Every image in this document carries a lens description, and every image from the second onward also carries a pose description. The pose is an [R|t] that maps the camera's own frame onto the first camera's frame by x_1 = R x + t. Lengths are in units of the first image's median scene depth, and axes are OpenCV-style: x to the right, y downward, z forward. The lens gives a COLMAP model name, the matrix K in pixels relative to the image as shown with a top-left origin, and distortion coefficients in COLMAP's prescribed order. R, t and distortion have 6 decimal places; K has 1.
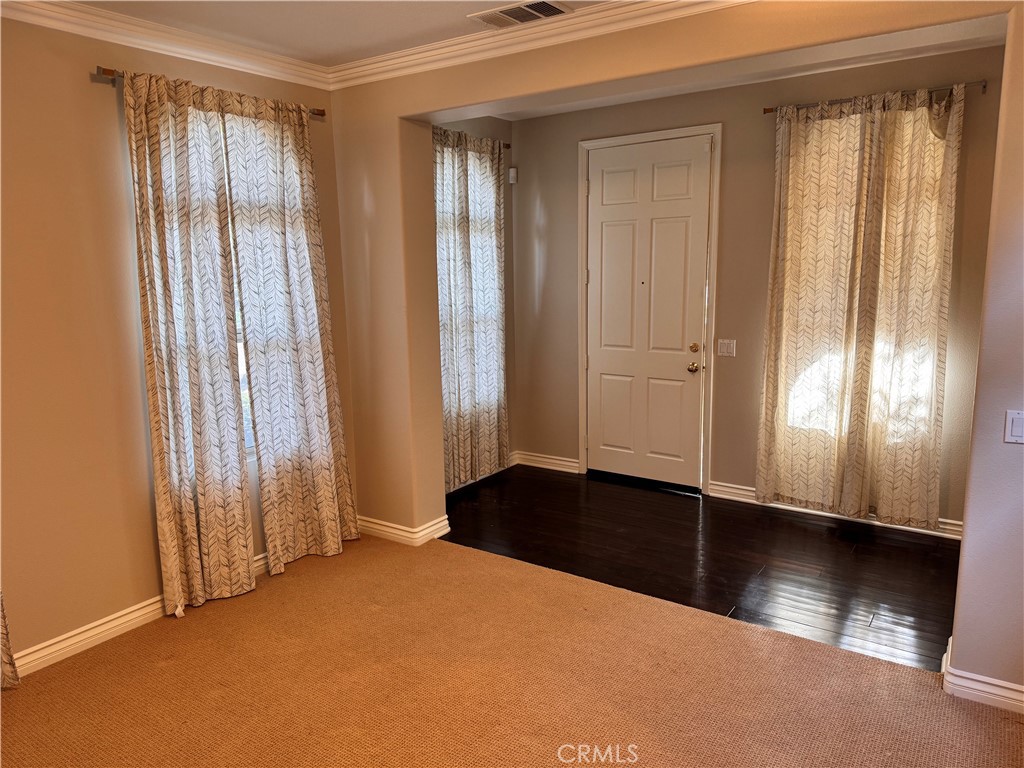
lens RADIAL K [[719.2, 0, 512.7], [0, 719.2, 383.5], [0, 0, 1]] dist [0.051263, -0.055867]
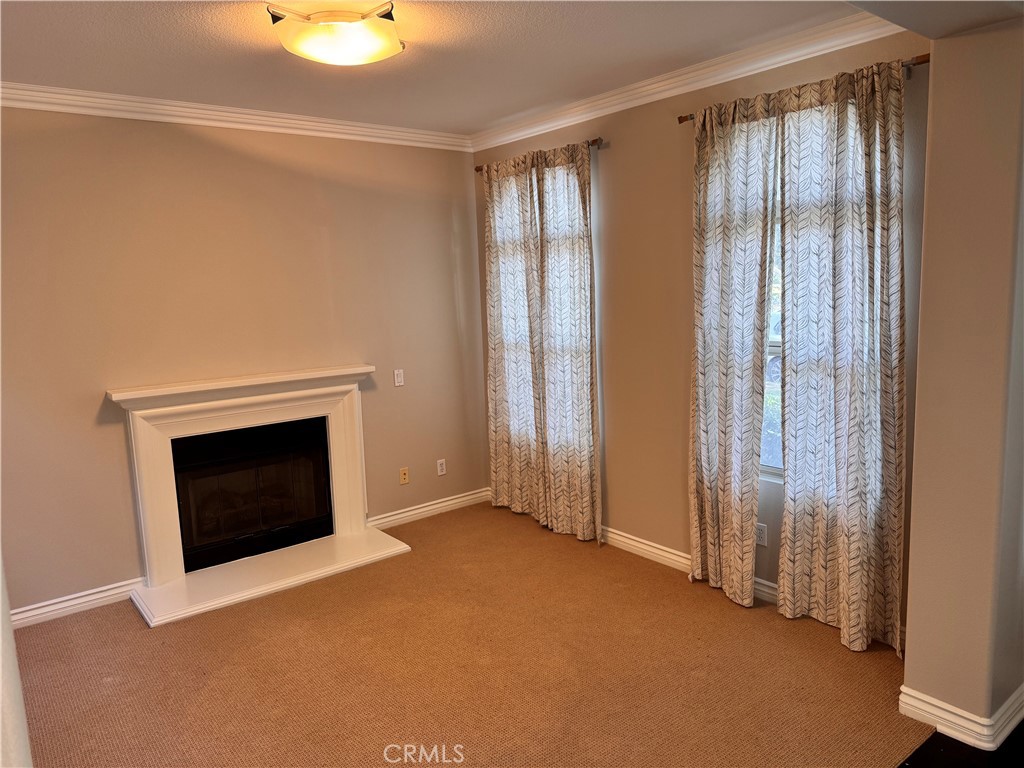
lens RADIAL K [[719.2, 0, 509.8], [0, 719.2, 379.6], [0, 0, 1]] dist [0.051263, -0.055867]
pose [[-0.270700, 0.163647, -0.948652, 0.637802], [-0.118725, 0.972247, 0.201595, -0.181274], [0.955315, 0.167201, -0.243758, 0.929586]]
